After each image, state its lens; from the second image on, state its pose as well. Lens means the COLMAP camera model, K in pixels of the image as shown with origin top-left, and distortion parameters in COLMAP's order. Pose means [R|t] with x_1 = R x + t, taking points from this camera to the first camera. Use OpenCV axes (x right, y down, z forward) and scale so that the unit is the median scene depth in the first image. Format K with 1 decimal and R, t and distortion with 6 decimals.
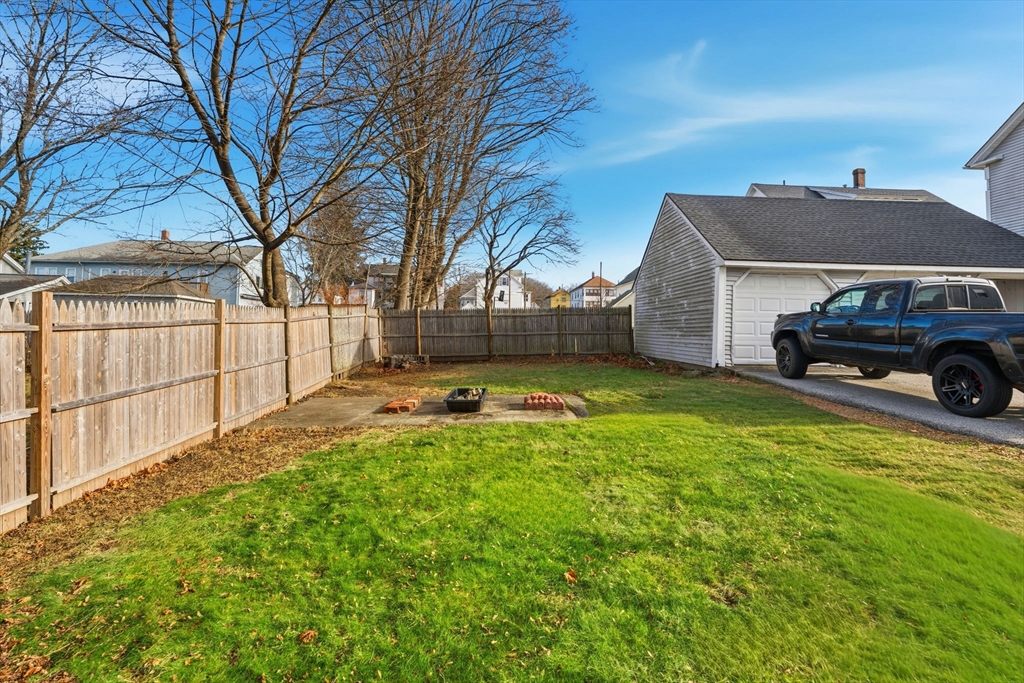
lens RADIAL K [[440.1, 0, 513.3], [0, 440.1, 336.1], [0, 0, 1]] dist [0.000328, -0.000022]
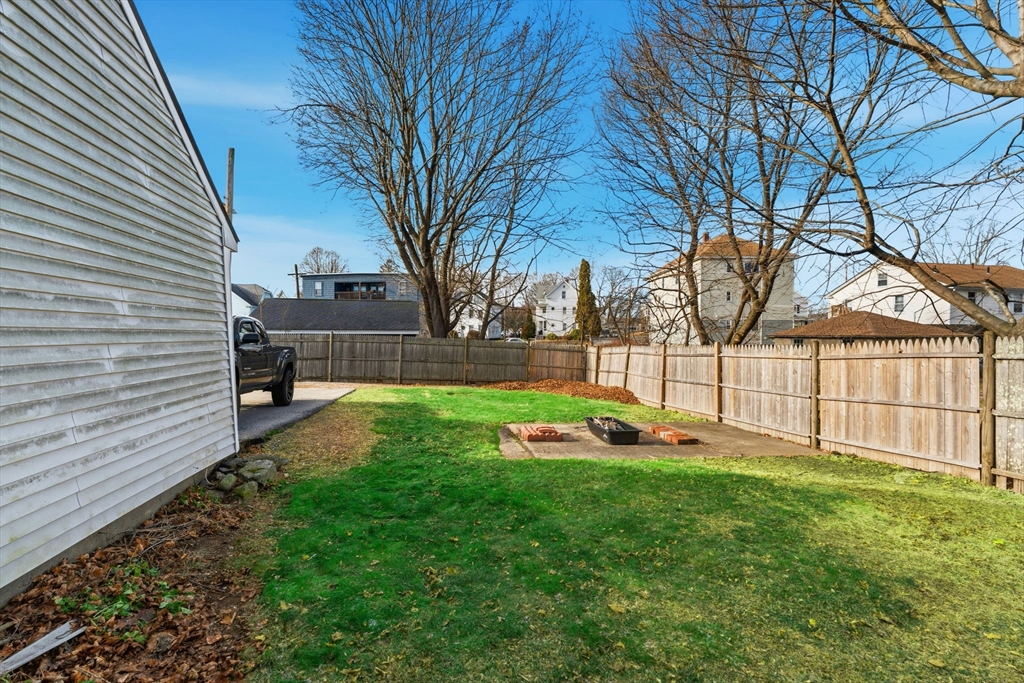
lens RADIAL K [[440.1, 0, 513.3], [0, 440.1, 336.1], [0, 0, 1]] dist [0.000328, -0.000022]
pose [[-0.987819, -0.009246, -0.155333, 0.350624], [-0.010920, 0.999891, 0.009924, -0.105453], [0.155224, 0.011499, -0.987812, 2.392924]]
